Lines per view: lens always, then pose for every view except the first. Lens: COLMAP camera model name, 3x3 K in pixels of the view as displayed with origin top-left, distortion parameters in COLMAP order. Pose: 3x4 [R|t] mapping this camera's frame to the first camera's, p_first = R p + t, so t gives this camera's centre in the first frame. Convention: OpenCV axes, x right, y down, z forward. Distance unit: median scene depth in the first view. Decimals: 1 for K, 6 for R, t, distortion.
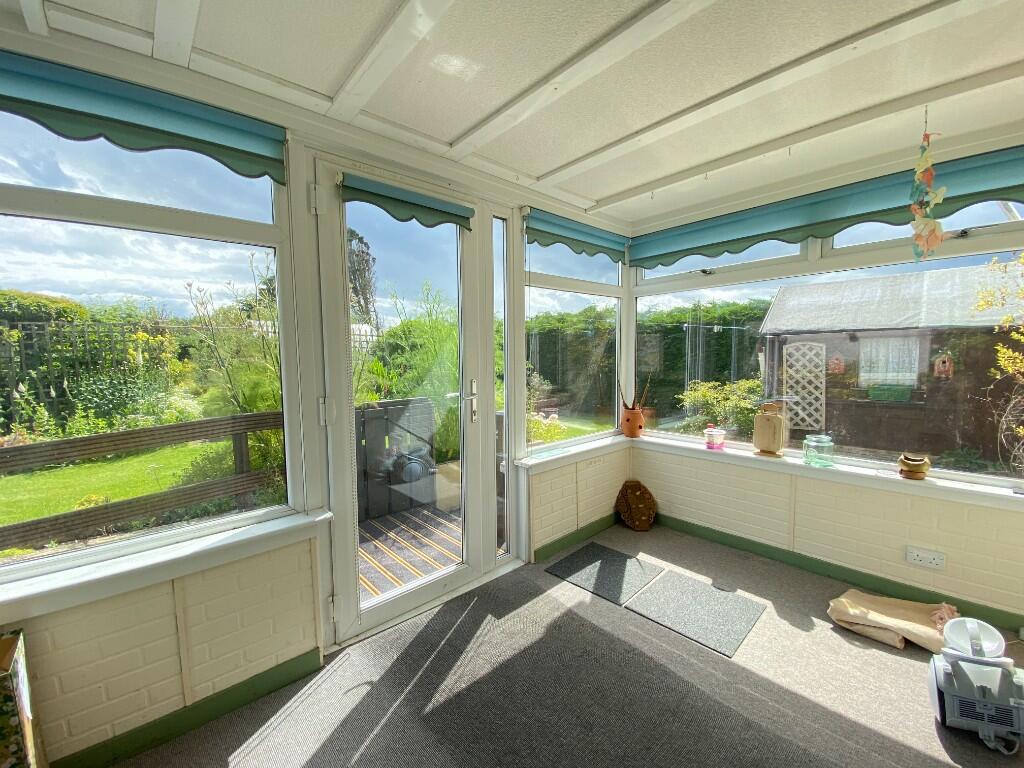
lens RADIAL K [[413.3, 0, 512.0], [0, 413.3, 384.0], [0, 0, 1]] dist [0.039606, -0.026311]
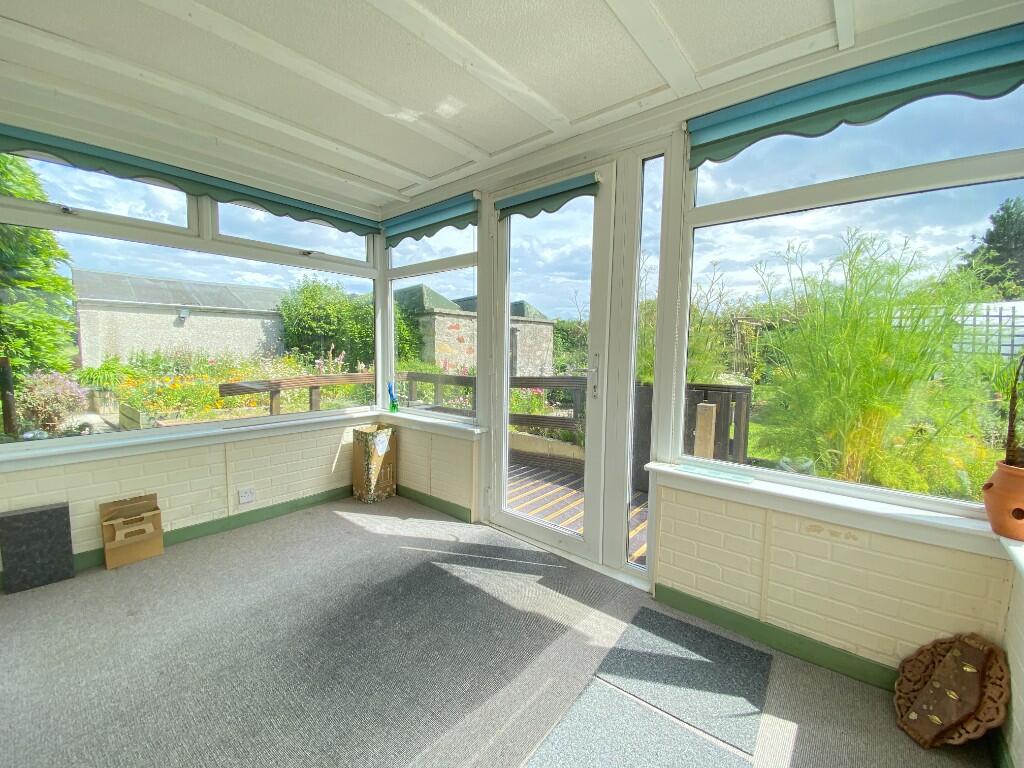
lens RADIAL K [[413.3, 0, 512.0], [0, 413.3, 384.0], [0, 0, 1]] dist [0.039606, -0.026311]
pose [[0.141224, 0.098925, -0.985023, 0.914027], [-0.086663, 0.992410, 0.087242, -0.006393], [0.986177, 0.073045, 0.148725, 0.743445]]
